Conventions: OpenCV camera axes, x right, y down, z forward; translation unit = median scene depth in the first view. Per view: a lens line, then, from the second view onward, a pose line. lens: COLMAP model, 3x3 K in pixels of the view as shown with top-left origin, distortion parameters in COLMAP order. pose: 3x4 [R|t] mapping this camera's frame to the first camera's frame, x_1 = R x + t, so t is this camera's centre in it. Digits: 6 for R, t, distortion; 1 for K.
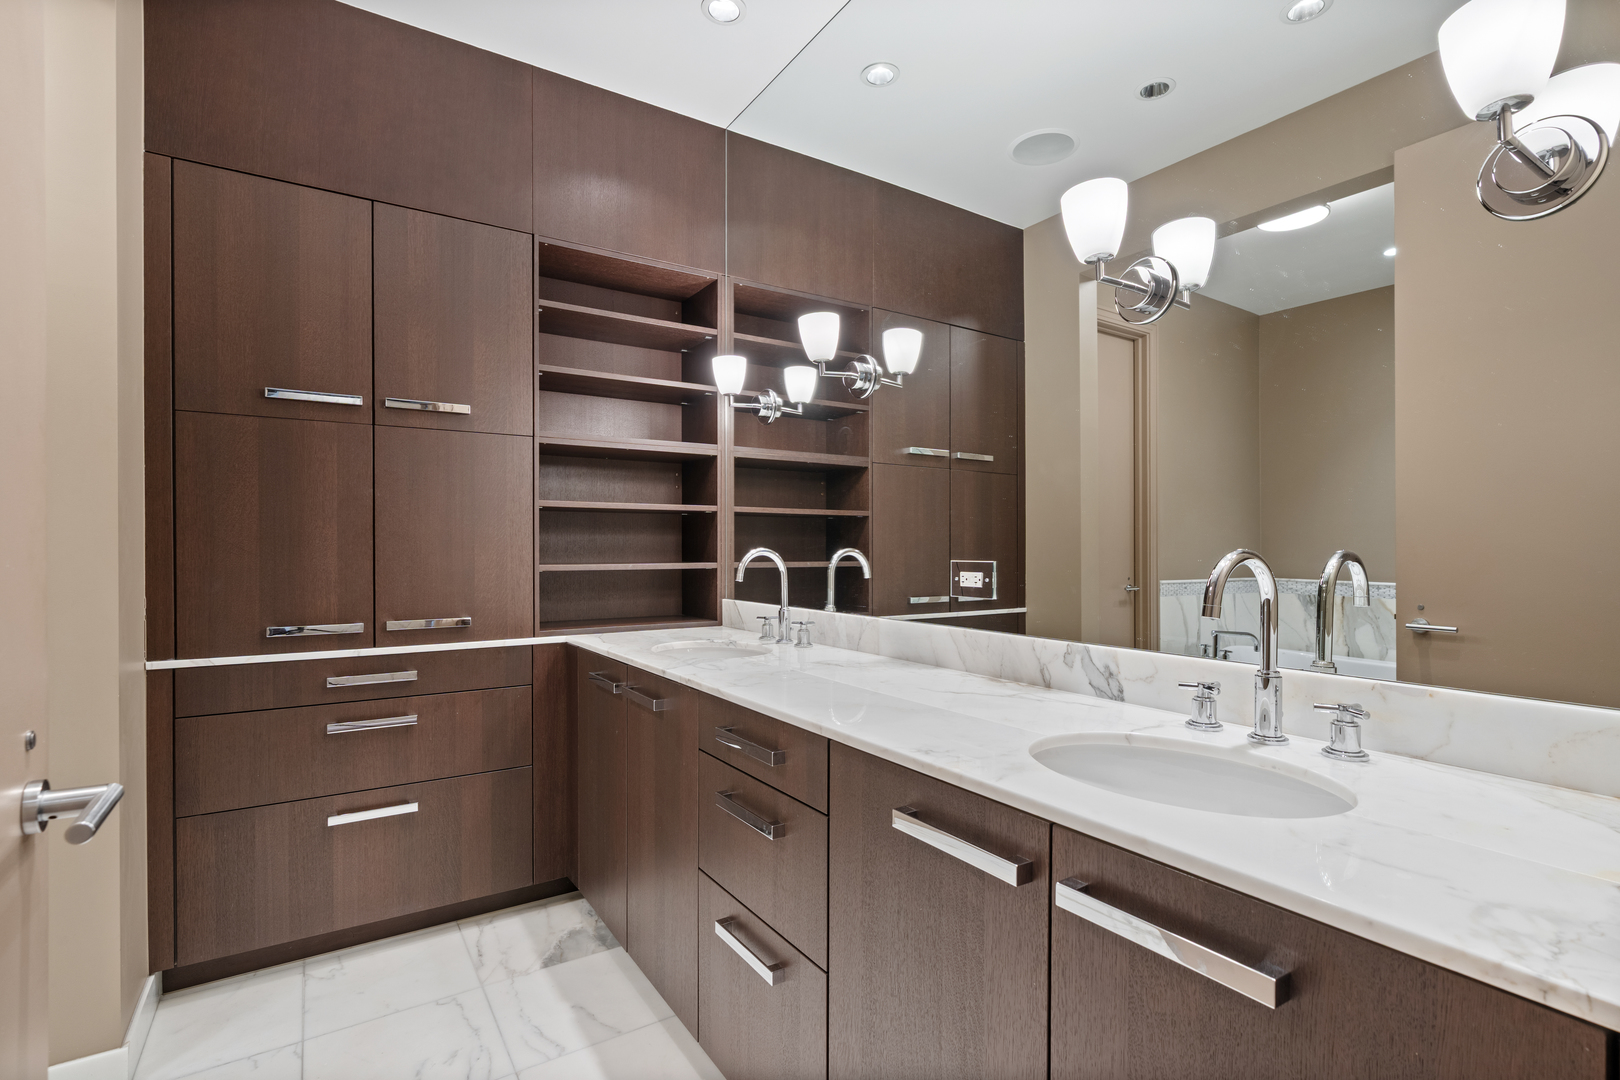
lens RADIAL K [[755.4, 0, 808.0], [0, 755.4, 547.6], [0, 0, 1]] dist [-0.002292, 0.001073]
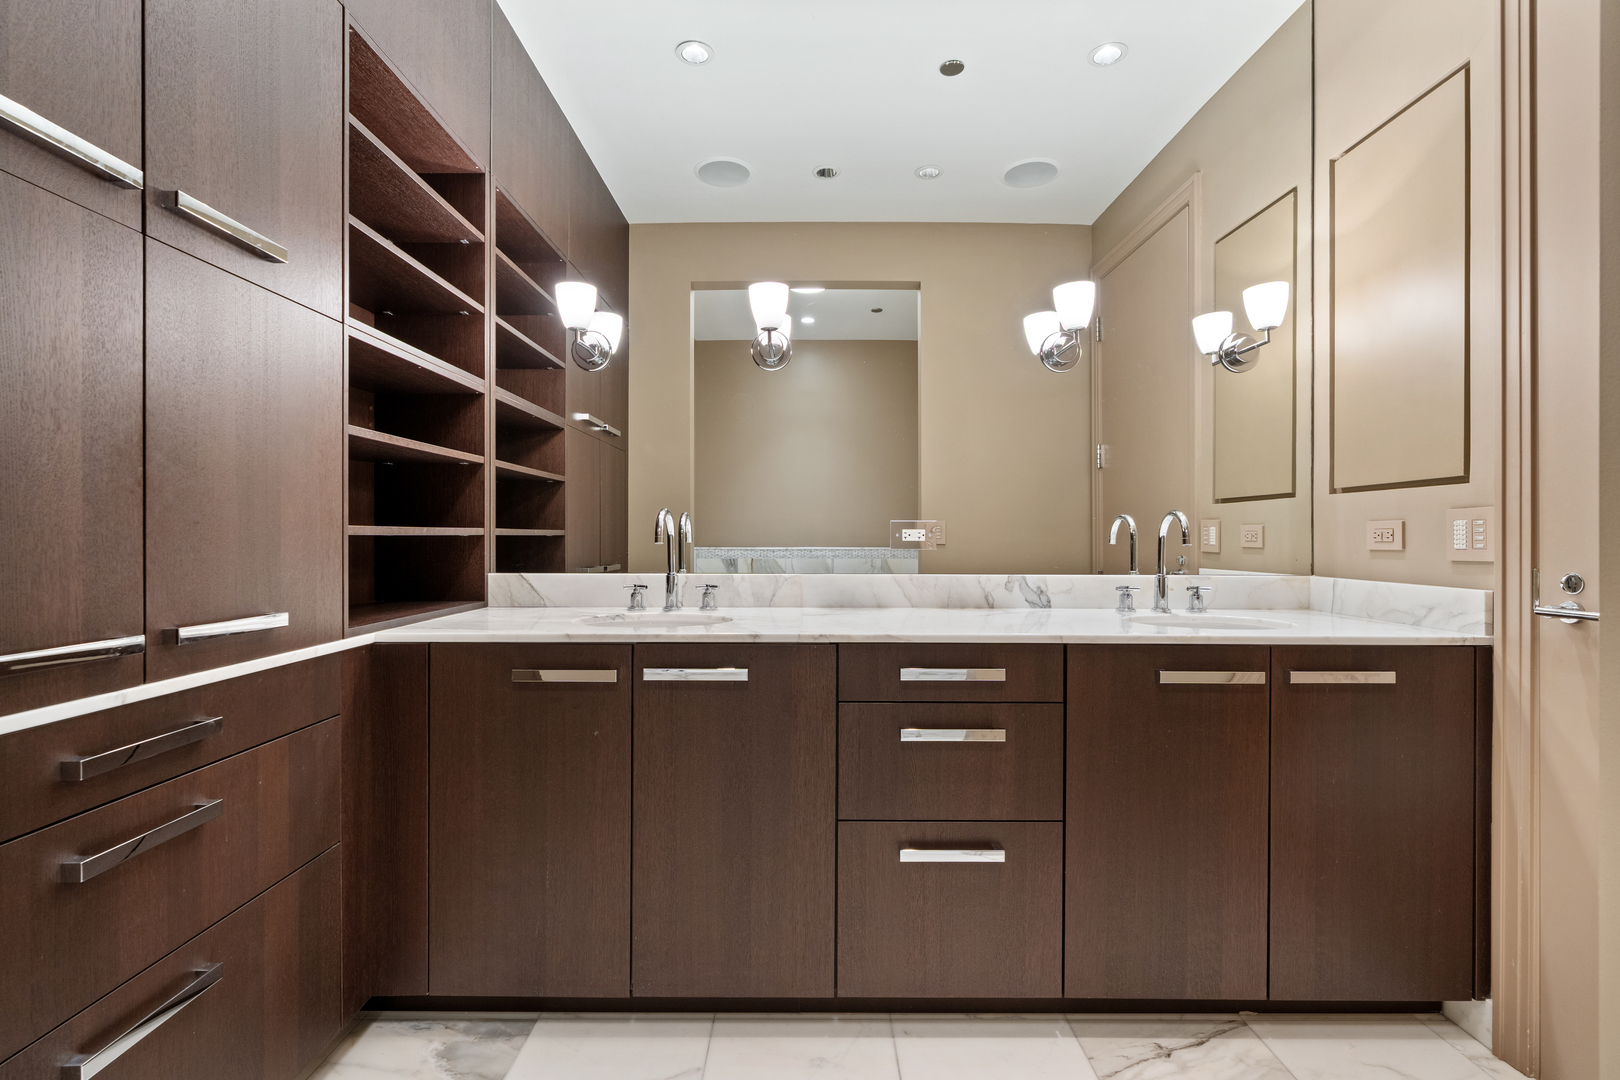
lens RADIAL K [[726.2, 0, 807.7], [0, 726.2, 543.8], [0, 0, 1]] dist [-0.002239, 0.001148]
pose [[0.545052, -0.005856, 0.838382, -1.006755], [-0.003368, 0.999952, 0.009175, 0.050800], [-0.838395, -0.007825, 0.545006, 0.531002]]
